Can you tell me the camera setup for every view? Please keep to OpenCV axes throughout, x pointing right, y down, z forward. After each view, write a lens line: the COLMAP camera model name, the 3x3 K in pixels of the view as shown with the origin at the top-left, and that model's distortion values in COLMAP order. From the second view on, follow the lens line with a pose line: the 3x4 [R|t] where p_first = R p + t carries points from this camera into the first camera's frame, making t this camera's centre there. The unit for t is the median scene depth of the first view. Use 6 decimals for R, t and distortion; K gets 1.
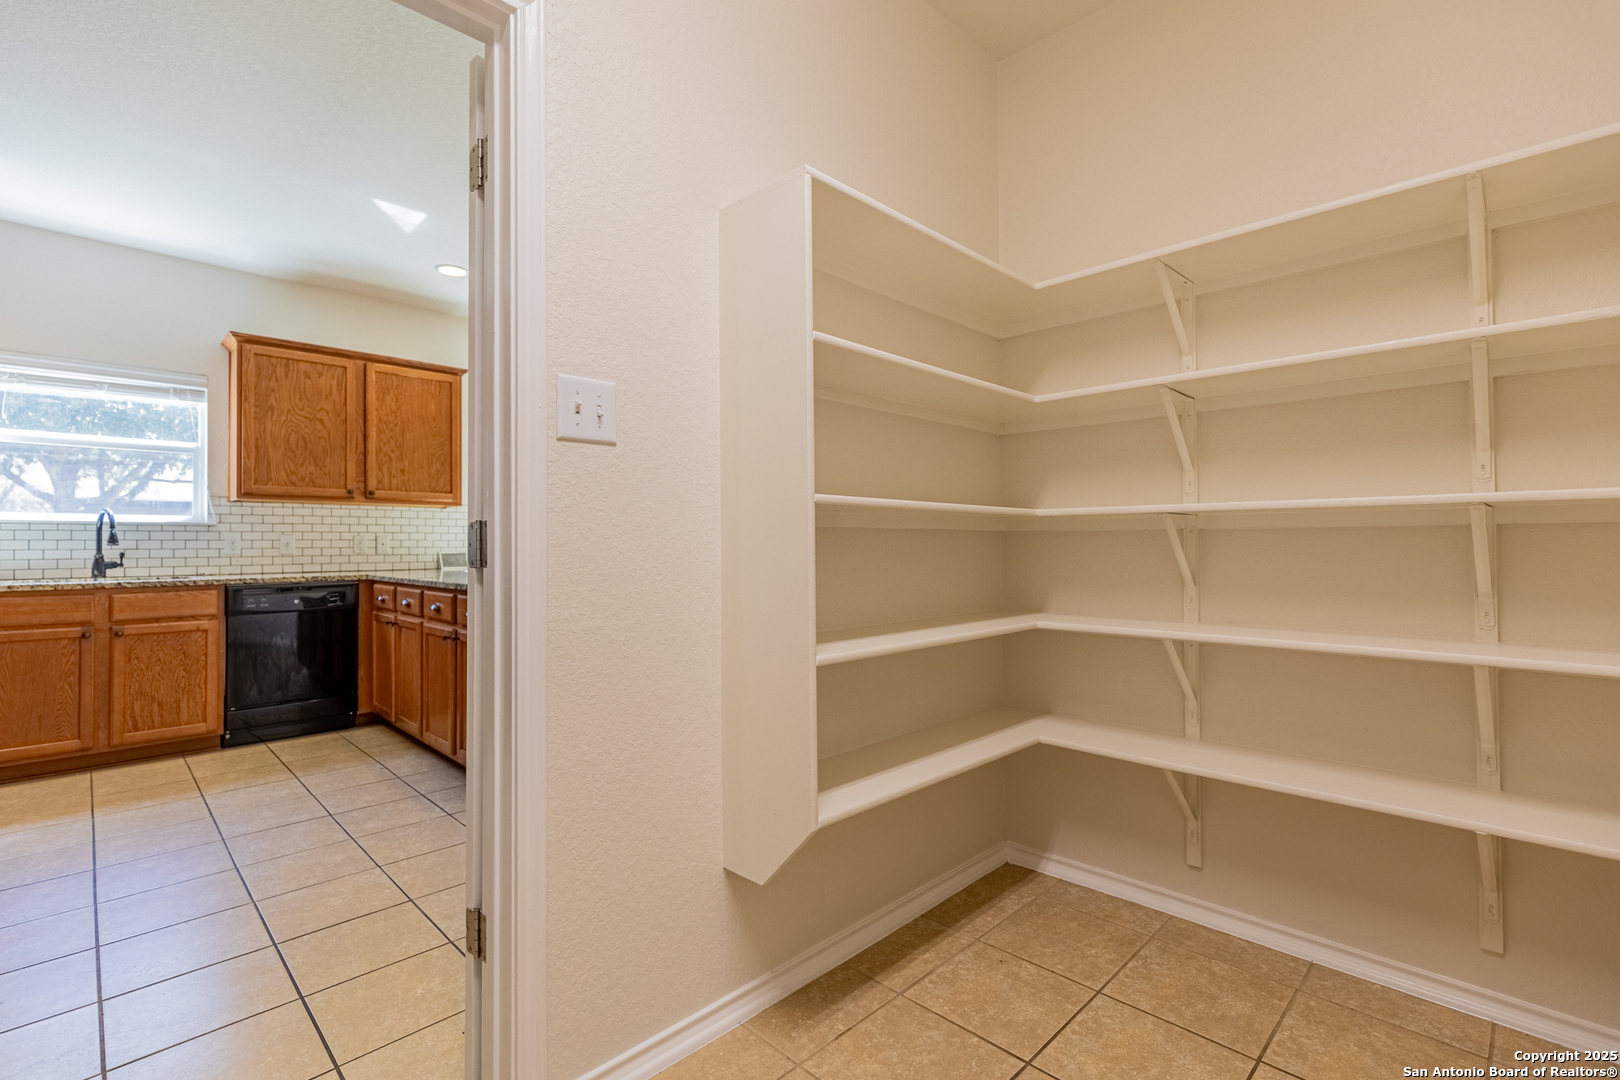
lens RADIAL K [[728.5, 0, 809.3], [0, 728.5, 535.6], [0, 0, 1]] dist [0.007259, -0.000464]
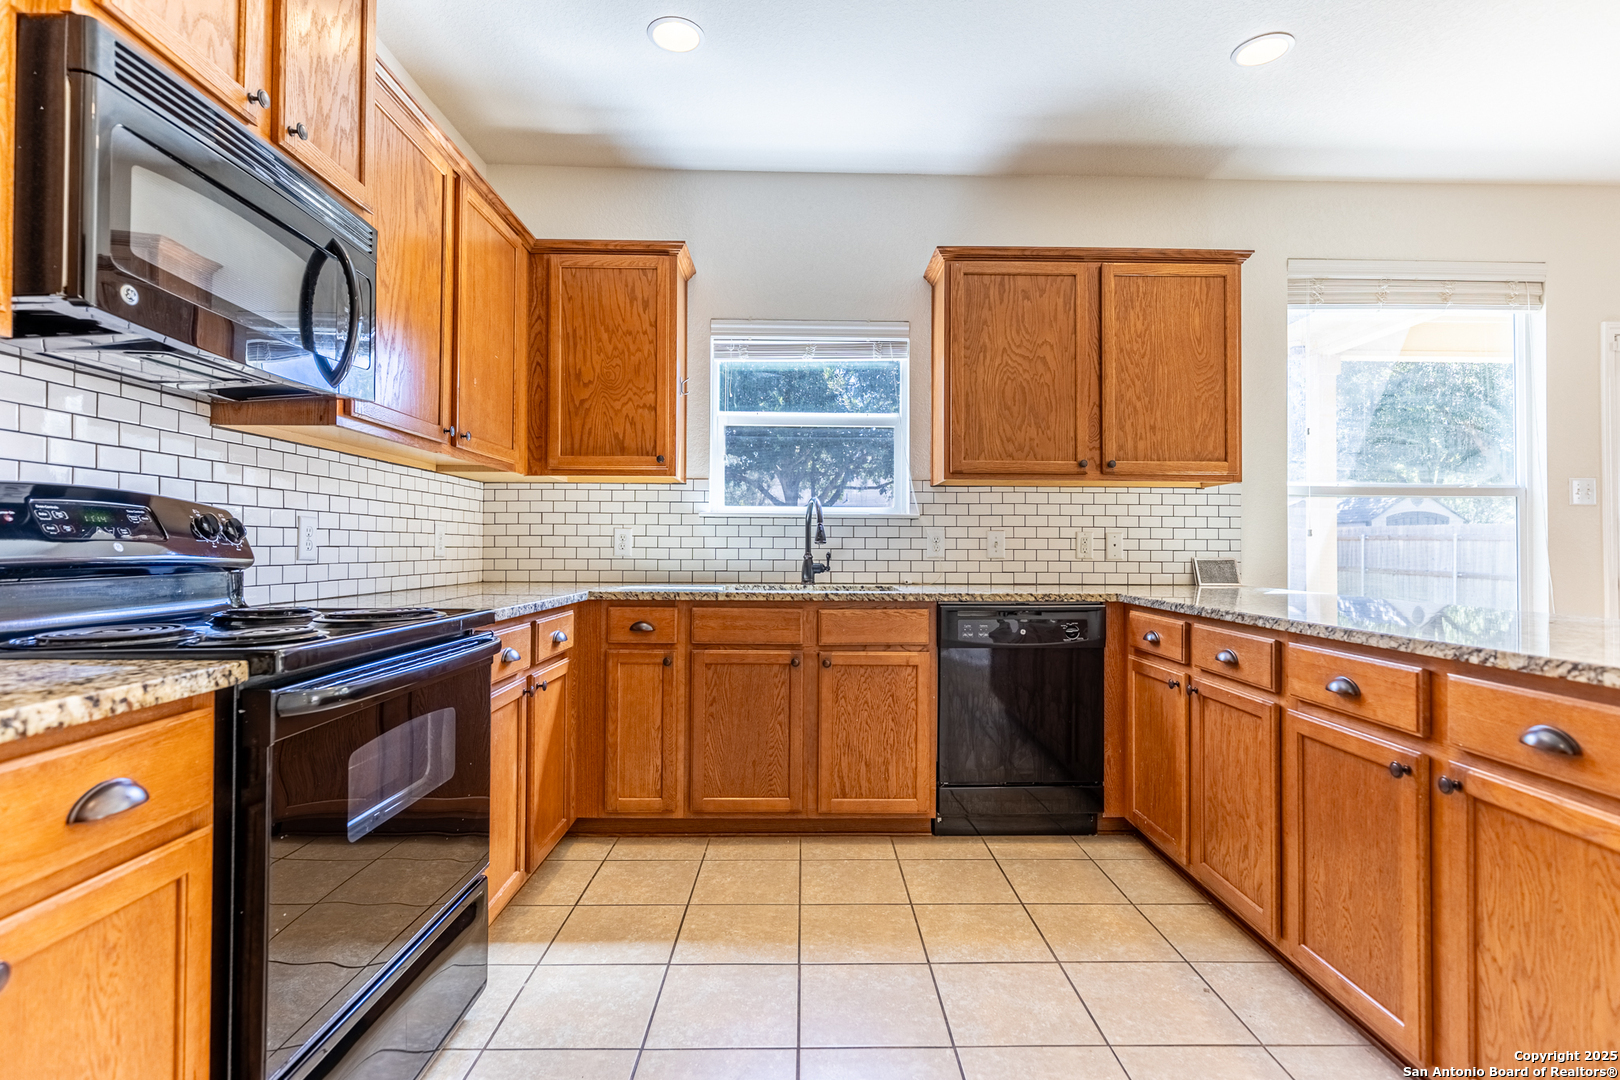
lens RADIAL K [[778.8, 0, 815.1], [0, 778.8, 535.1], [0, 0, 1]] dist [0.003898, -0.000605]
pose [[0.720541, -0.002969, -0.693406, -0.345249], [0.000555, 0.999993, -0.003705, 0.006338], [0.693412, 0.002285, 0.720538, 0.362904]]
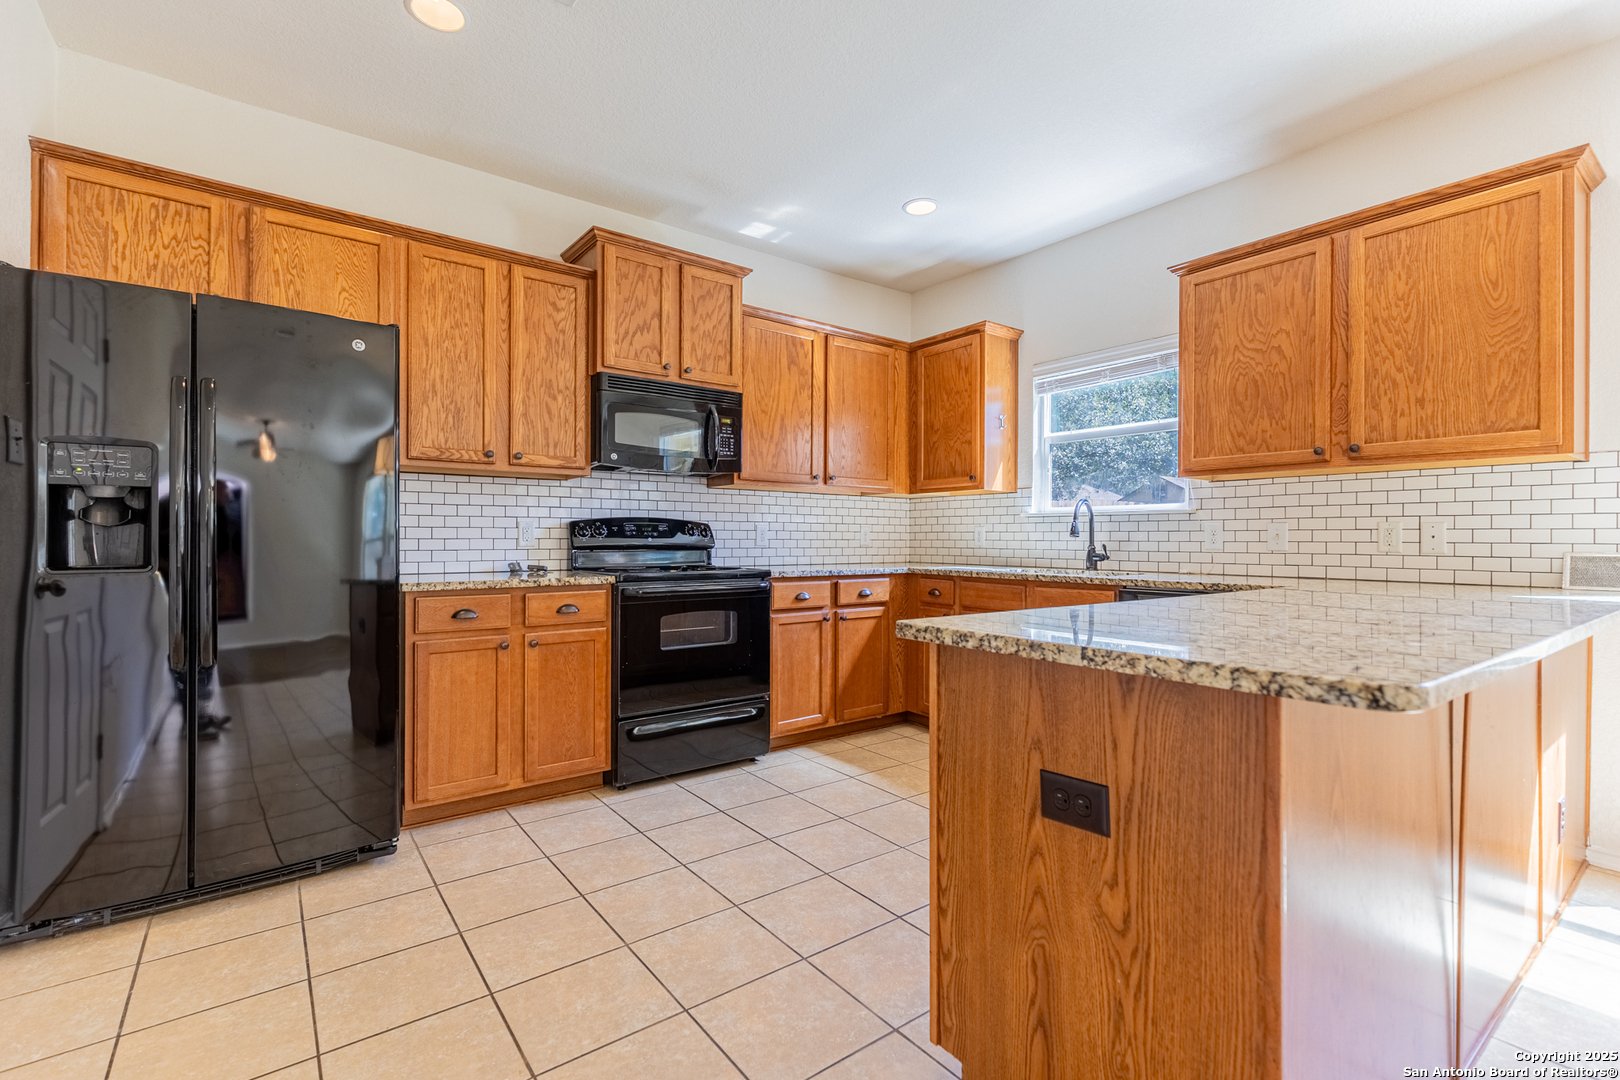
lens RADIAL K [[728.5, 0, 821.3], [0, 728.5, 532.8], [0, 0, 1]] dist [0.007259, -0.000464]
pose [[-0.127236, -0.003724, -0.991865, 0.041390], [0.009516, 0.999942, -0.004975, 0.008546], [0.991827, -0.010072, -0.127194, 0.717214]]
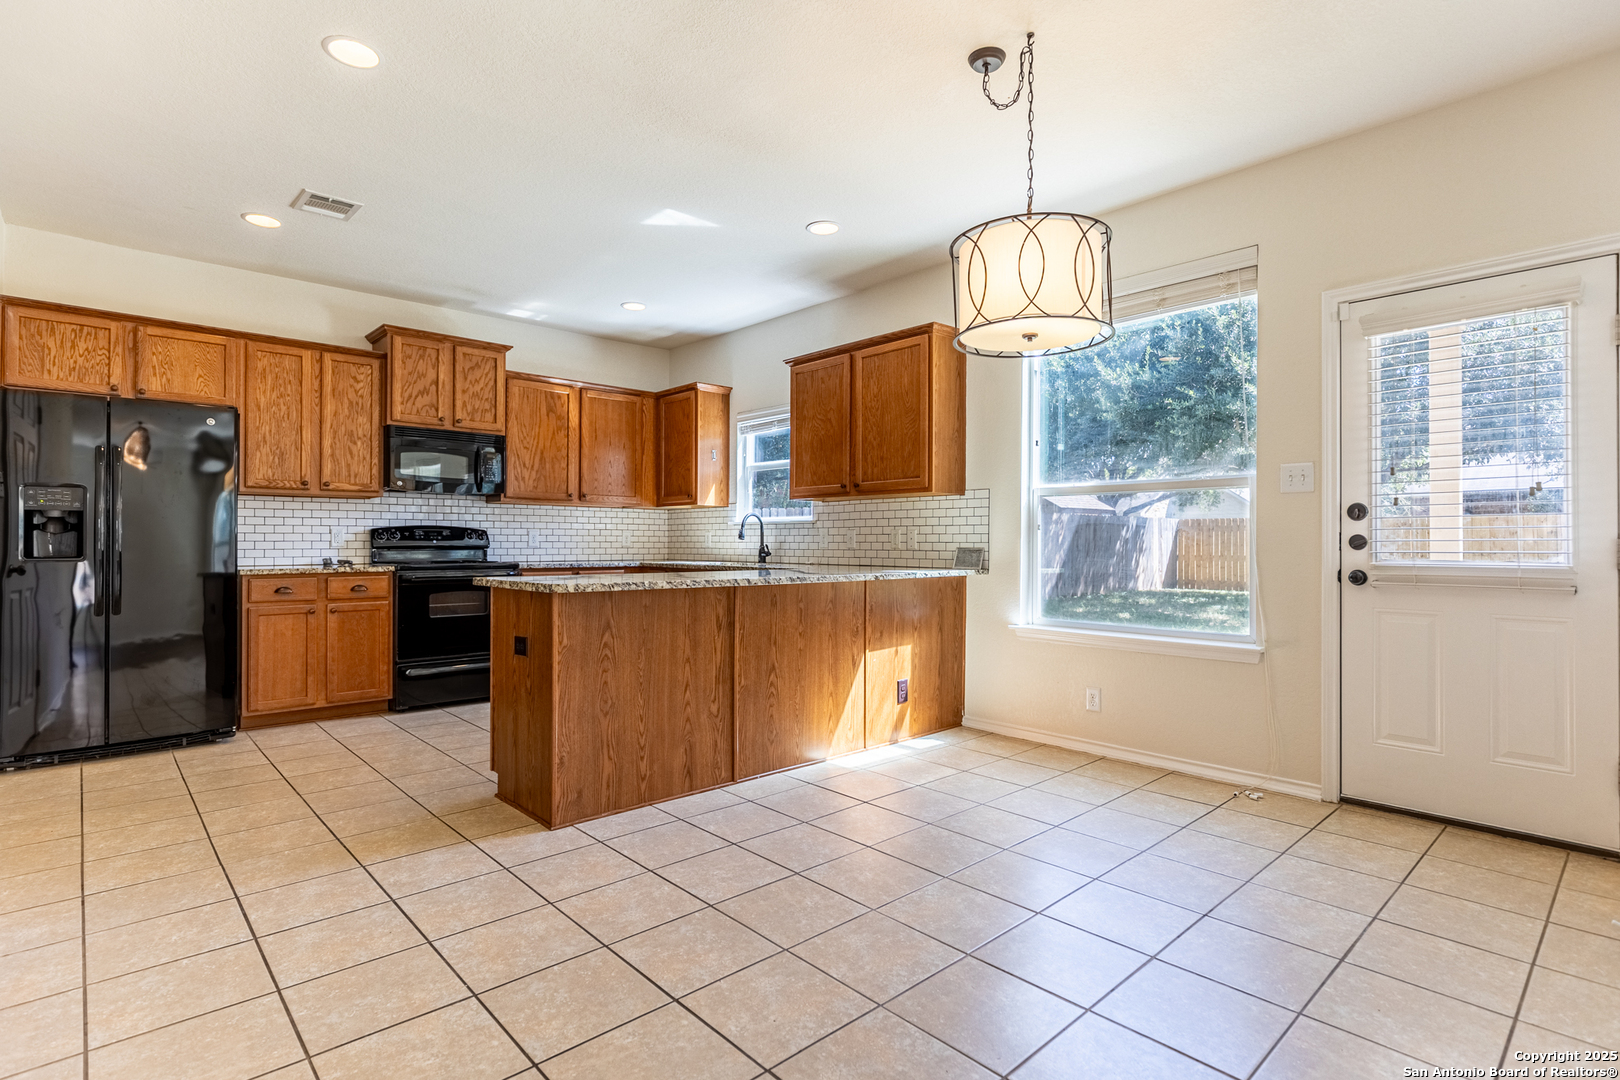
lens RADIAL K [[802.6, 0, 829.4], [0, 802.6, 535.0], [0, 0, 1]] dist [-0.001795, -0.000854]
pose [[-0.034773, -0.005038, -0.999383, 0.508825], [0.011373, 0.999921, -0.005436, 0.013614], [0.999331, -0.011555, -0.034713, 1.105245]]
